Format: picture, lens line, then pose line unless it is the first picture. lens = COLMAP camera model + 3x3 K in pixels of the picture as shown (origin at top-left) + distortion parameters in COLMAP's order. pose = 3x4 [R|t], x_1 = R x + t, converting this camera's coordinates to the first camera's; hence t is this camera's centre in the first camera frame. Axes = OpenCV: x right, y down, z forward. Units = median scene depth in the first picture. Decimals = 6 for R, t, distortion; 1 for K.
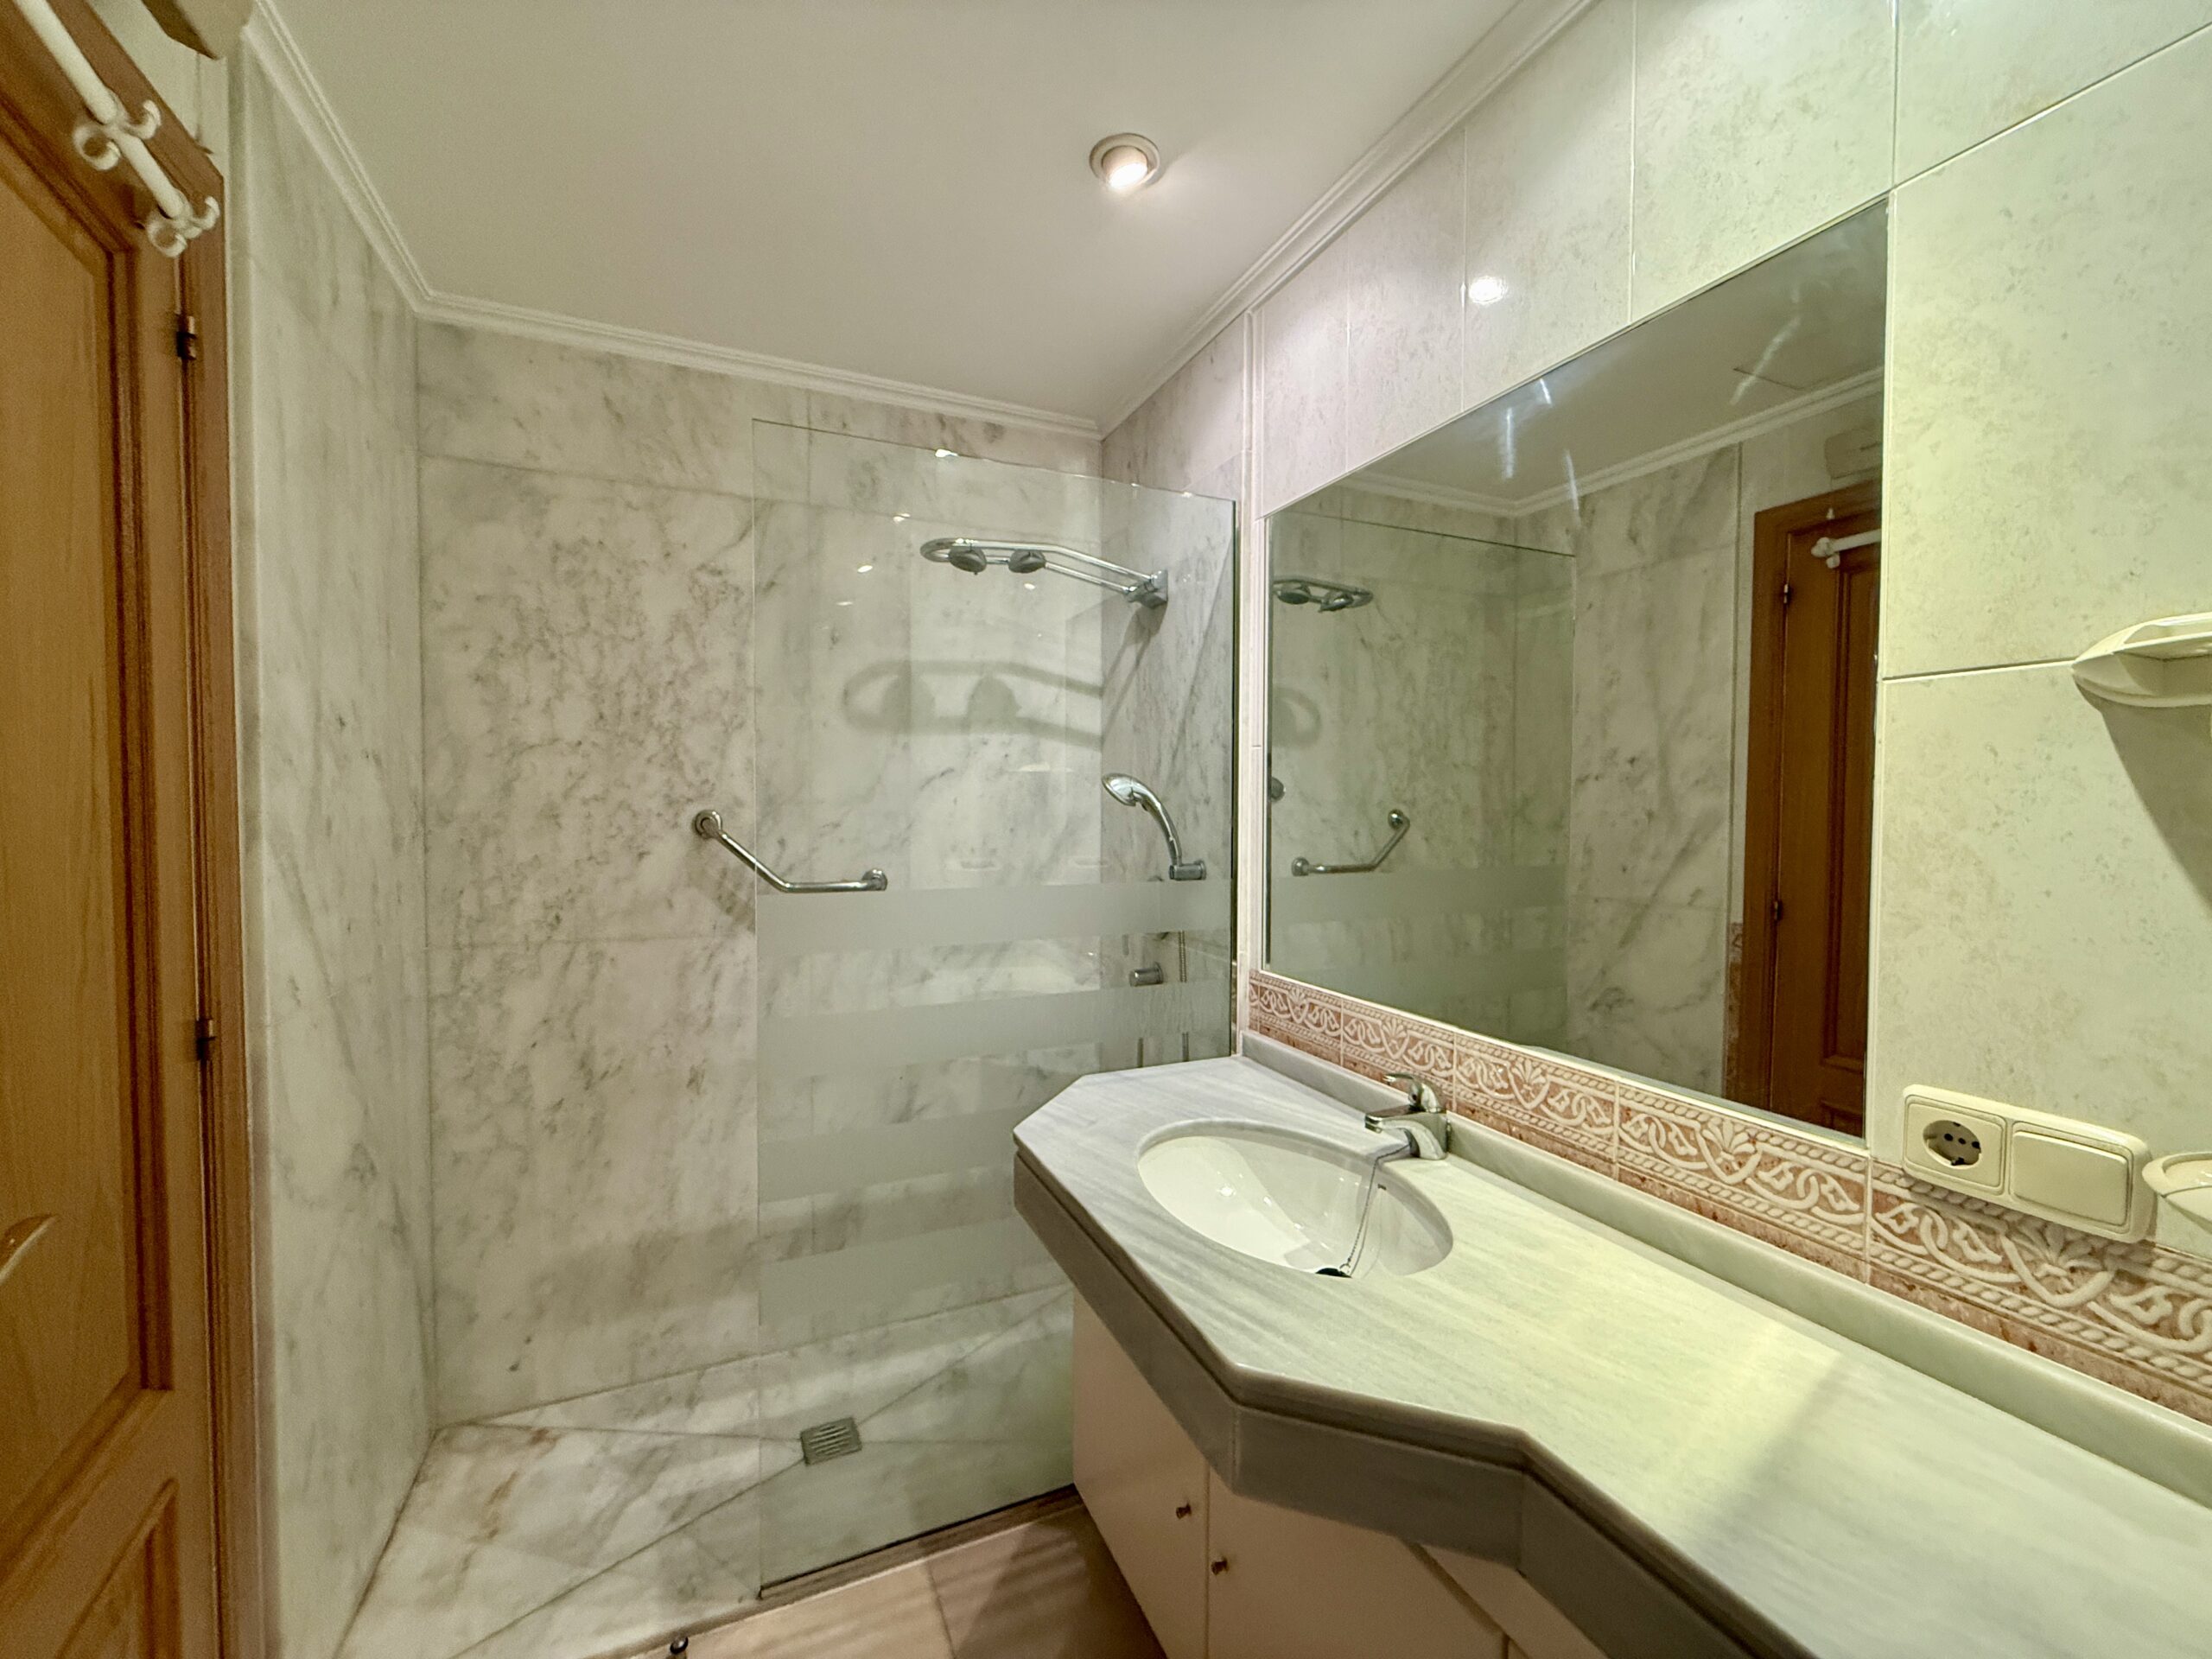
lens RADIAL K [[878.3, 0, 1101.2], [0, 878.3, 831.2], [0, 0, 1]] dist [0.000714, -0.000097]
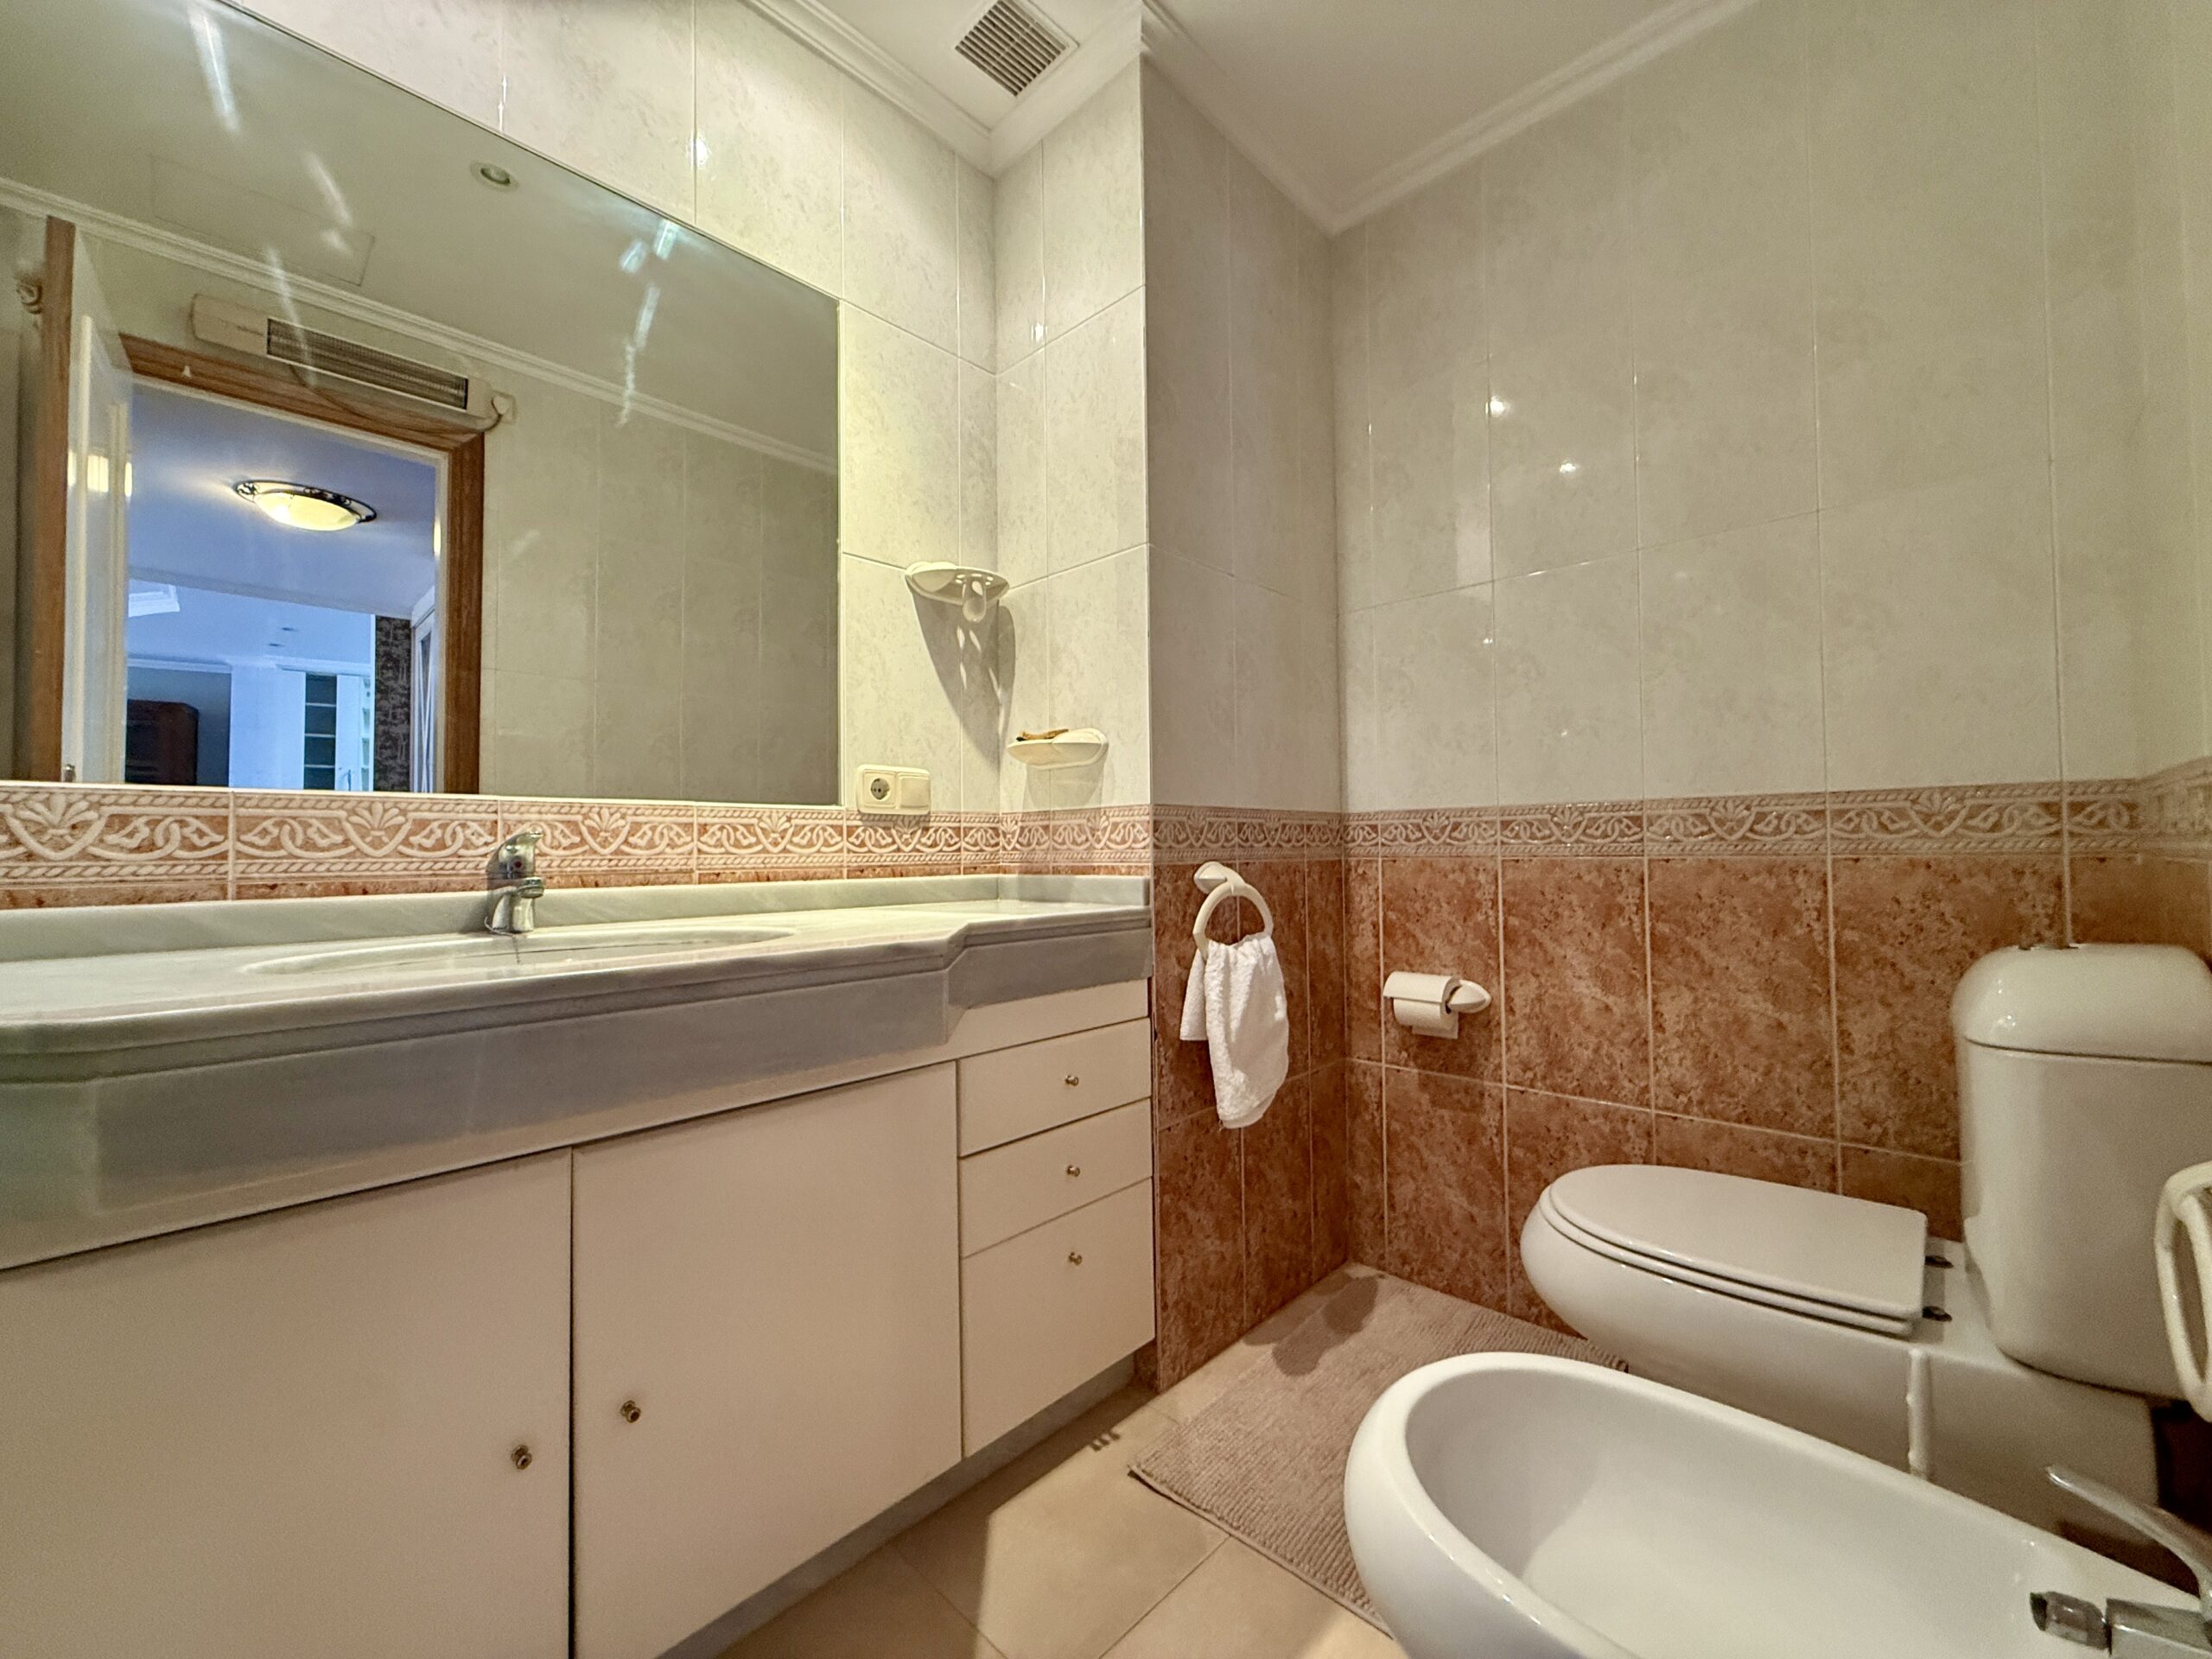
lens RADIAL K [[878.3, 0, 1101.2], [0, 878.3, 831.2], [0, 0, 1]] dist [0.000714, -0.000097]
pose [[-0.376414, 0.027380, 0.926047, -0.933552], [0.040672, 0.999088, -0.013007, 0.420547], [-0.925558, 0.032768, -0.377185, 1.089203]]
